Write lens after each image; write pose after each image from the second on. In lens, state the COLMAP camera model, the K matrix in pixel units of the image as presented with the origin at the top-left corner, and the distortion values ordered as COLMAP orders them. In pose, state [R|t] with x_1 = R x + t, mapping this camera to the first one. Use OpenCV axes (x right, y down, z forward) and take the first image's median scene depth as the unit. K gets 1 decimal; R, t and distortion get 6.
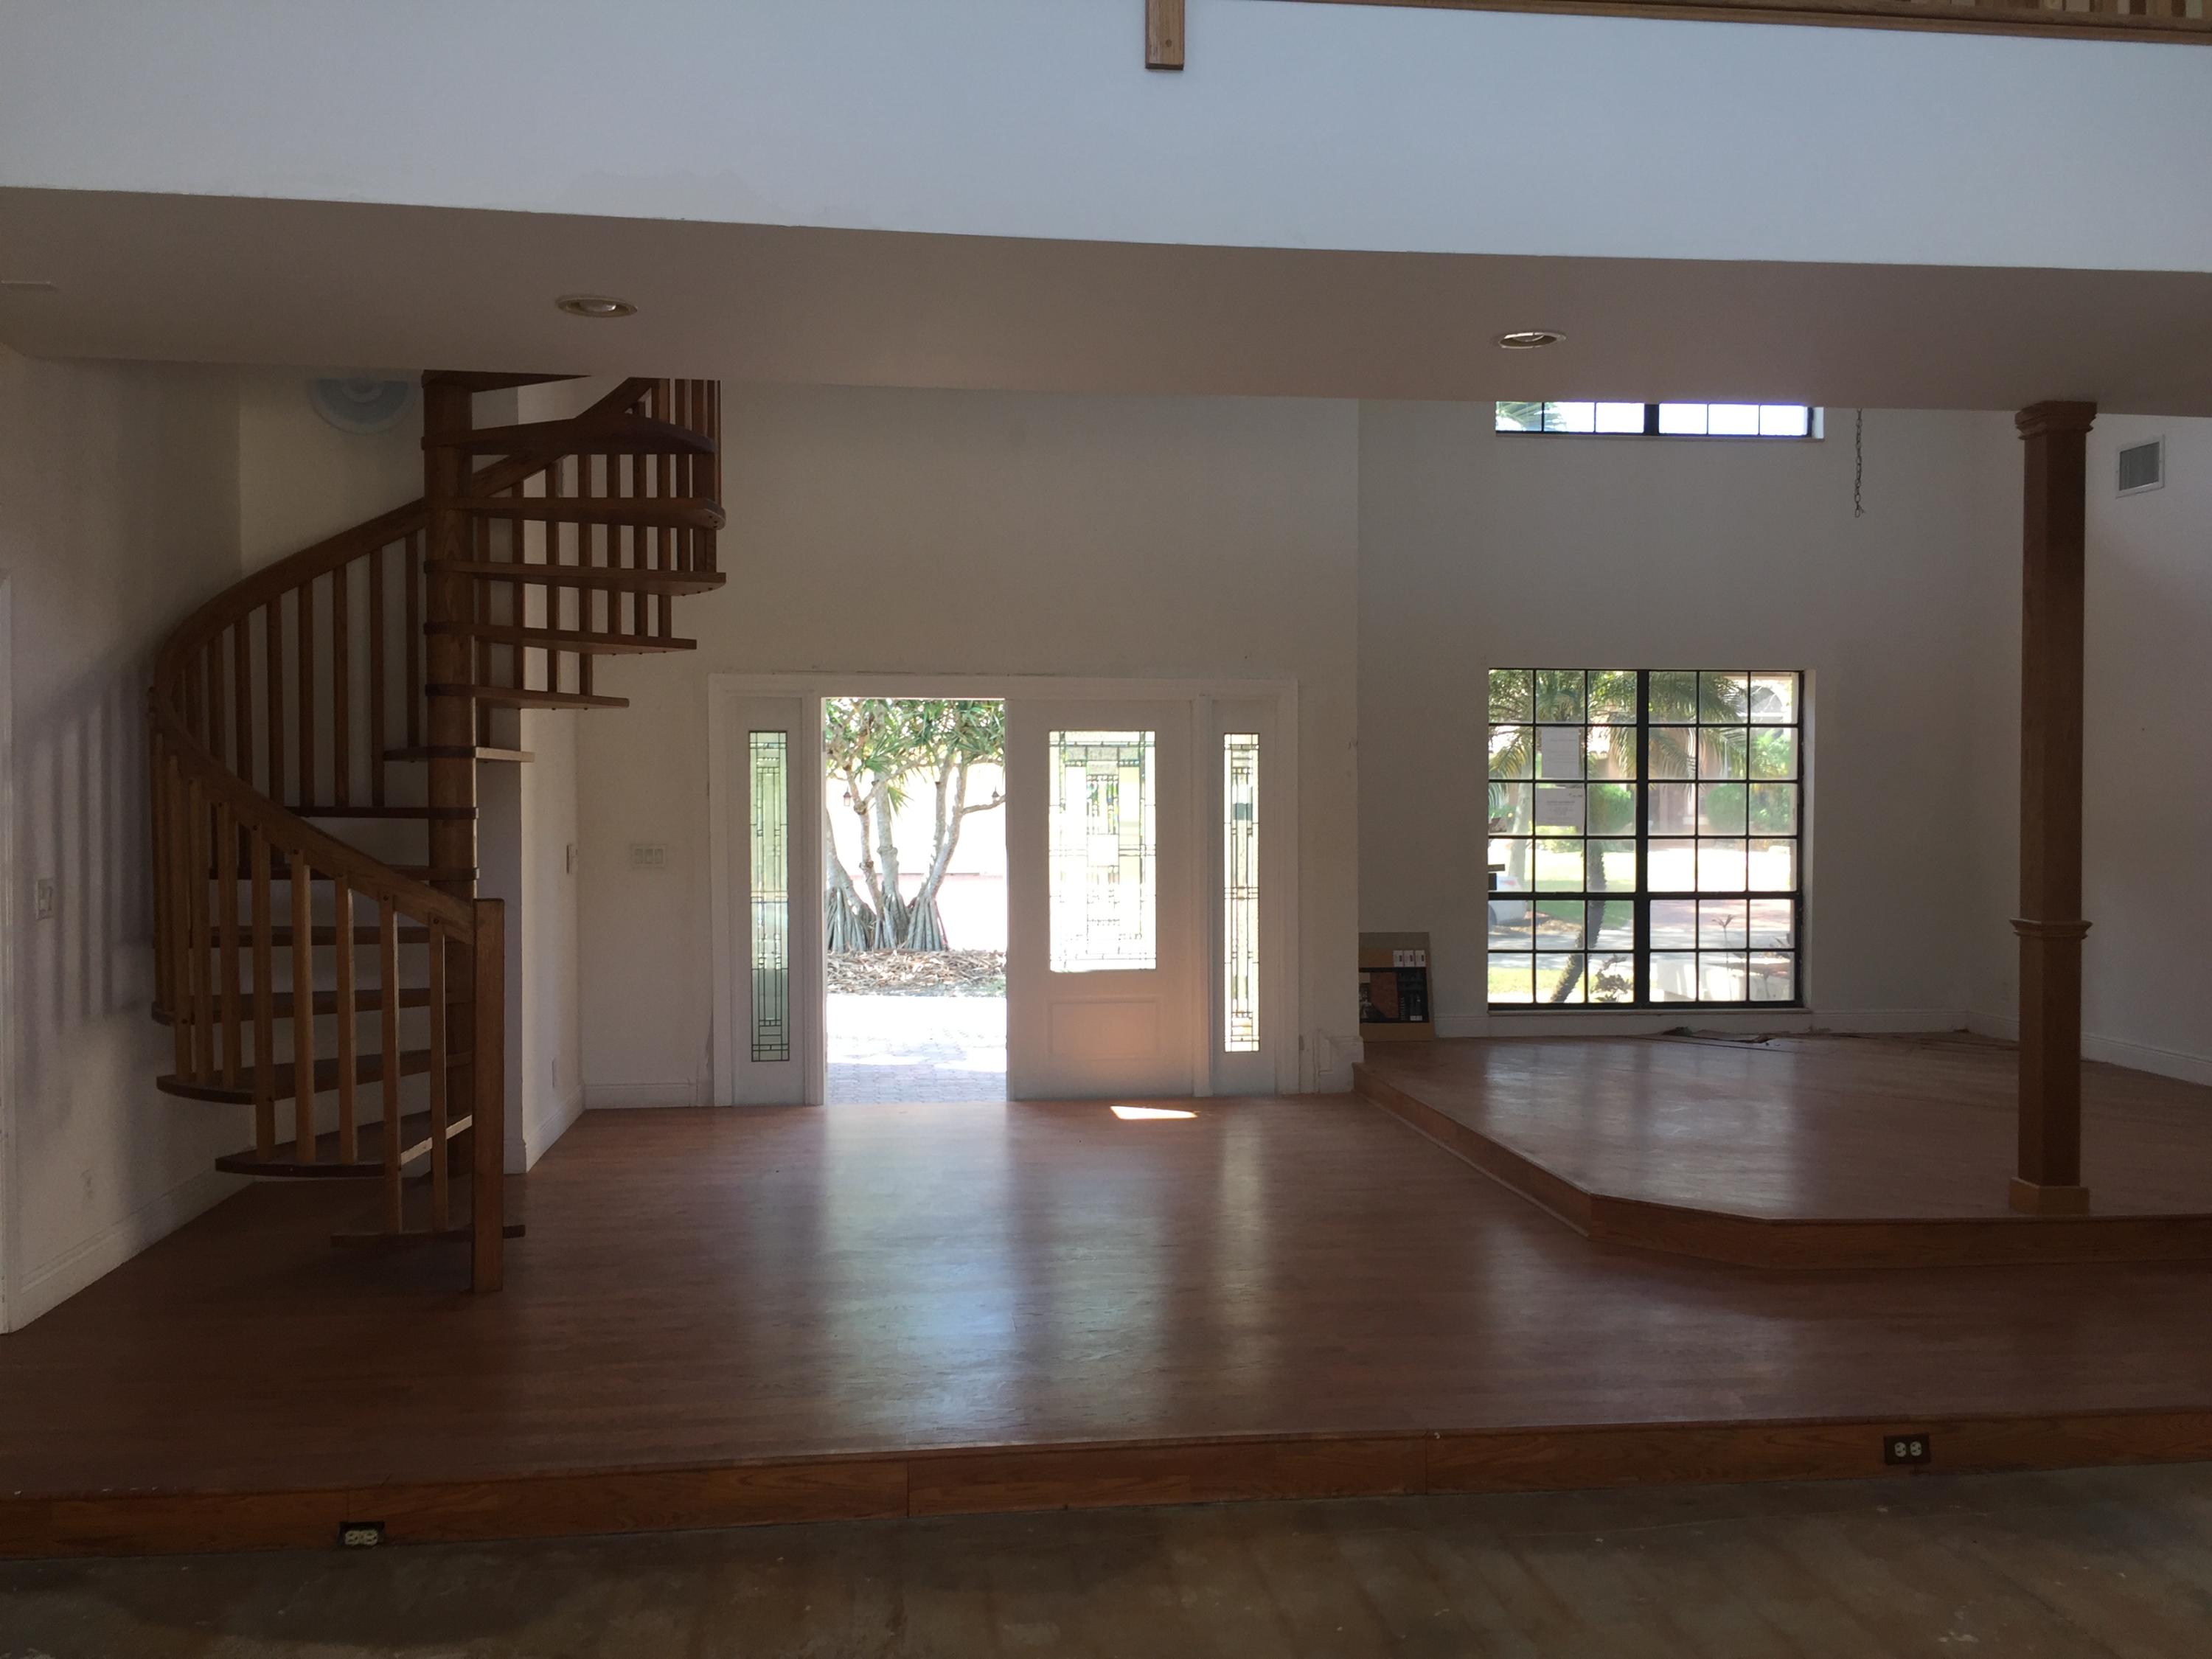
lens RADIAL K [[1865.2, 0, 1208.5], [0, 1865.2, 815.4], [0, 0, 1]] dist [-0.004809, -0.010206]
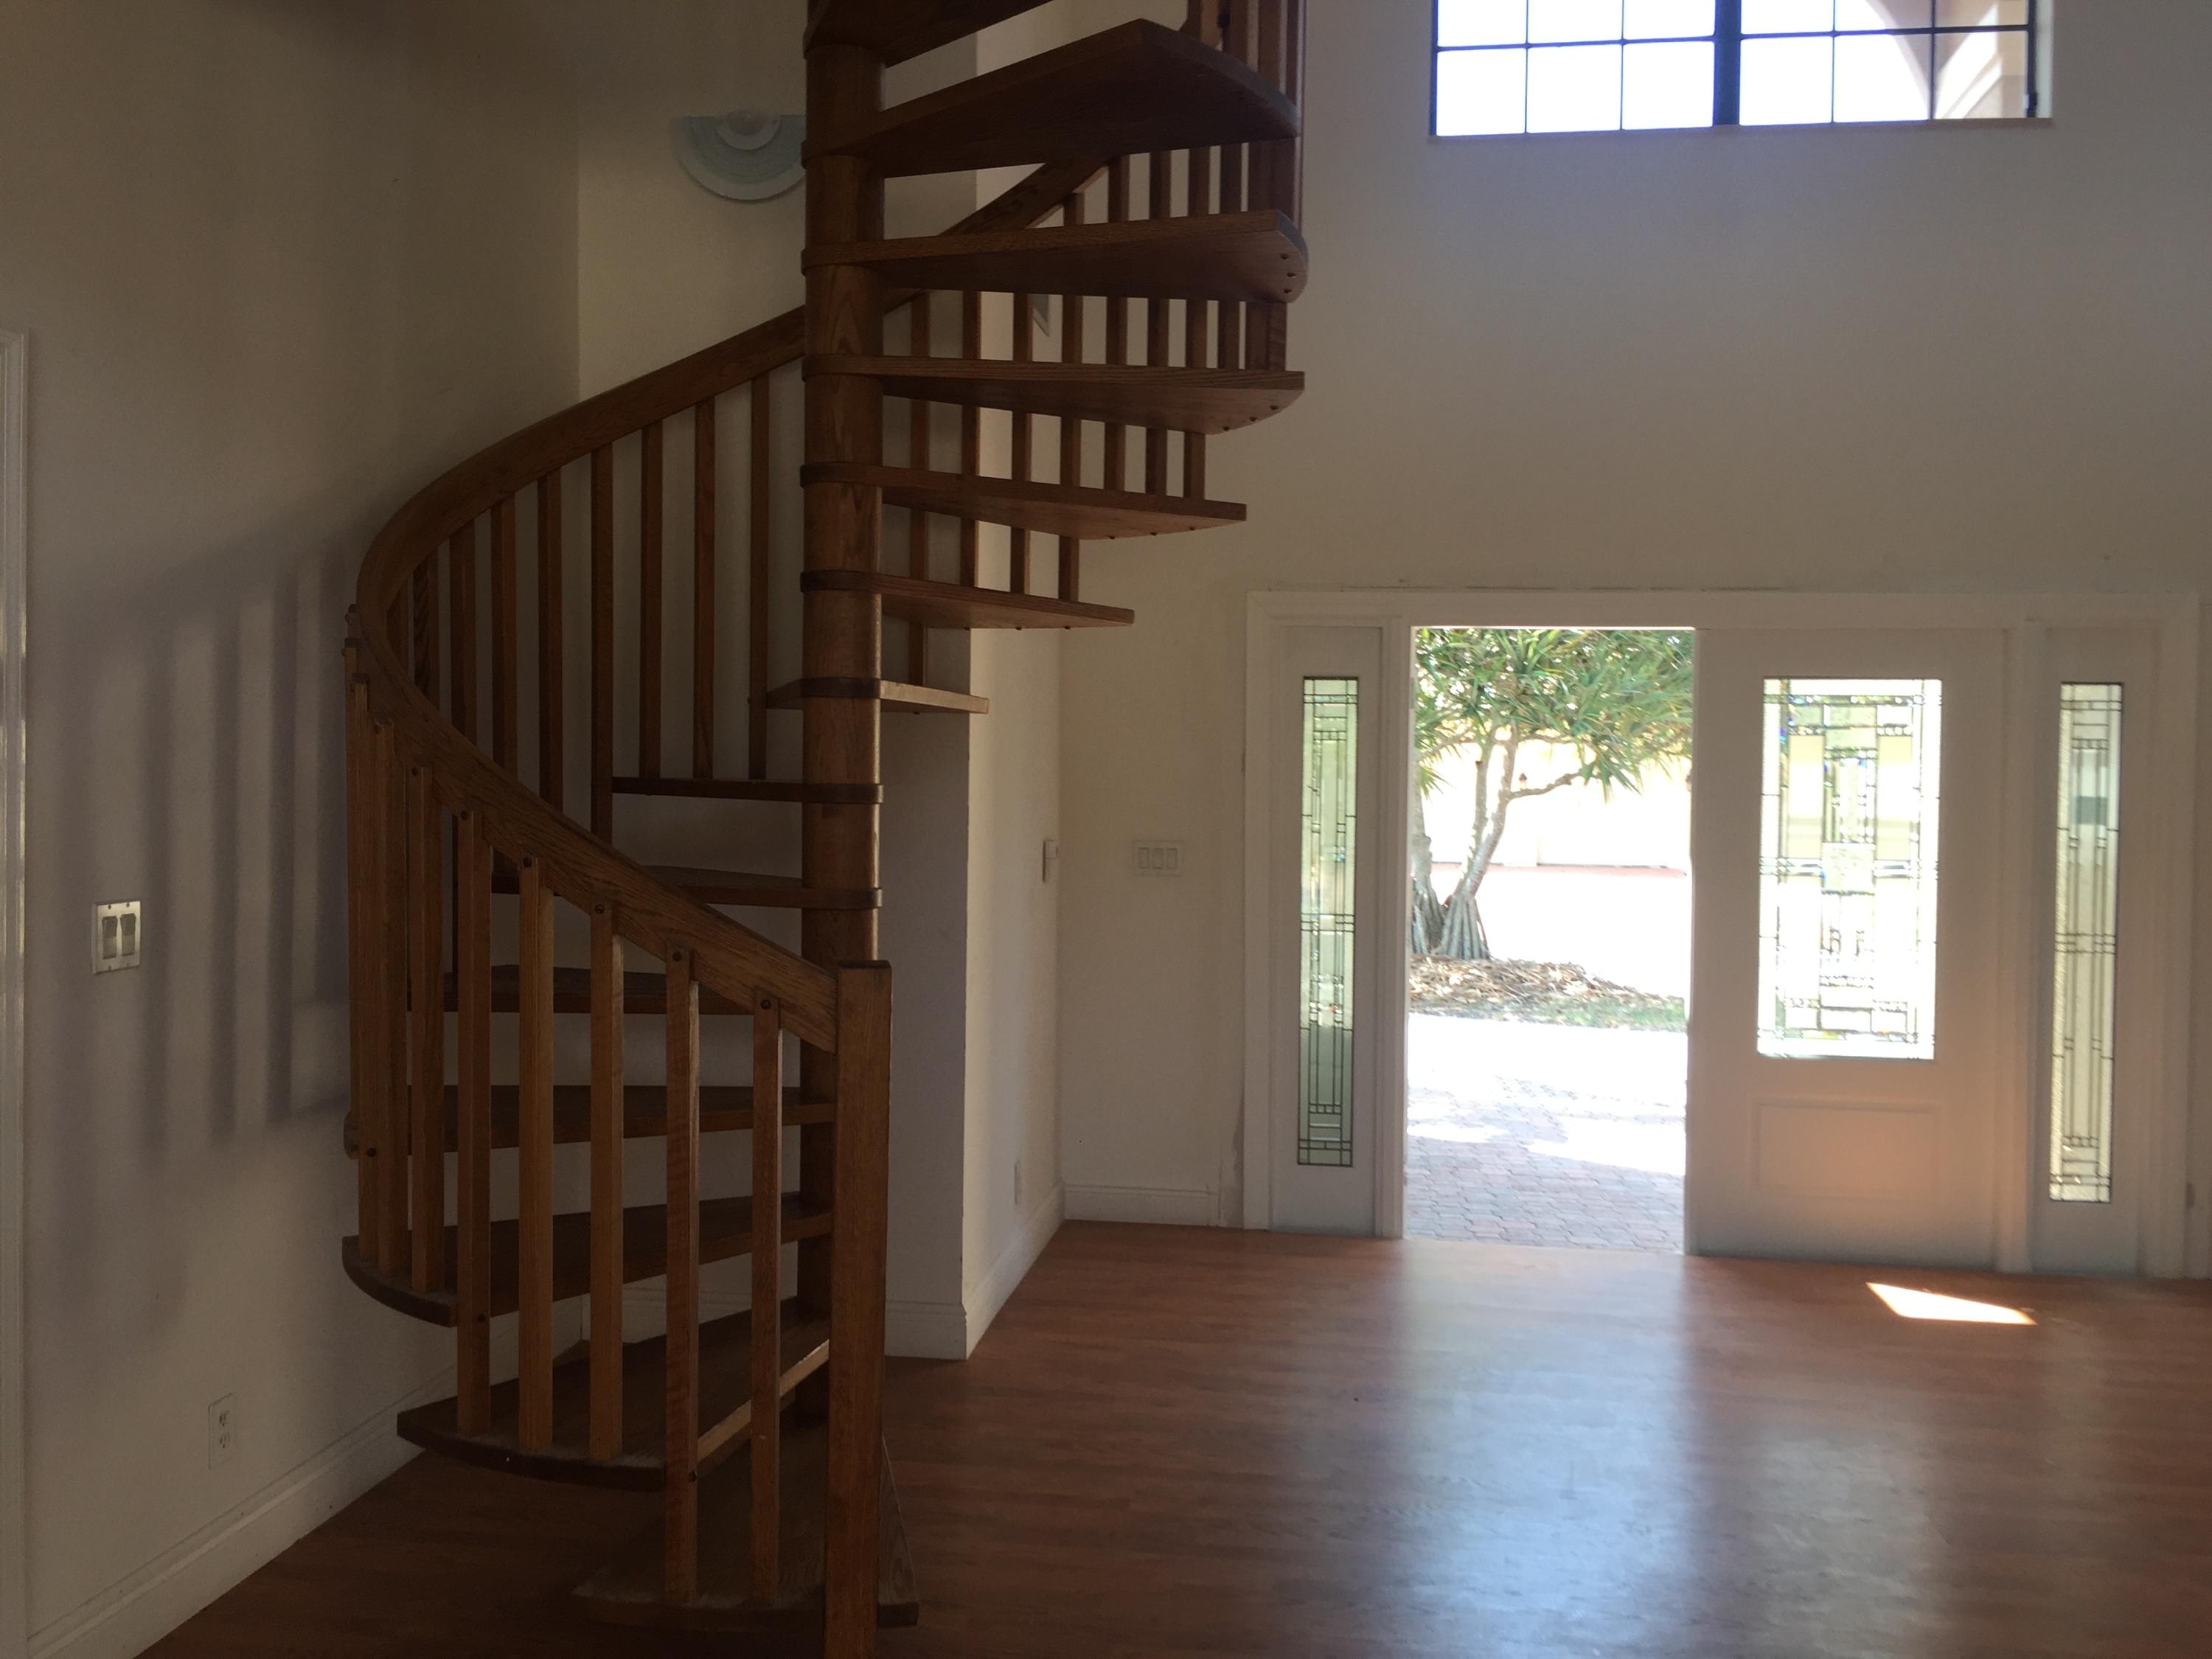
lens RADIAL K [[1877.9, 0, 1106.0], [0, 1877.9, 829.5], [0, 0, 1]] dist [0.066561, -0.109349]
pose [[0.949895, 0.024505, -0.311609, -0.099083], [-0.019143, 0.999612, 0.020255, -0.002294], [0.311984, -0.013275, 0.949995, 0.323386]]
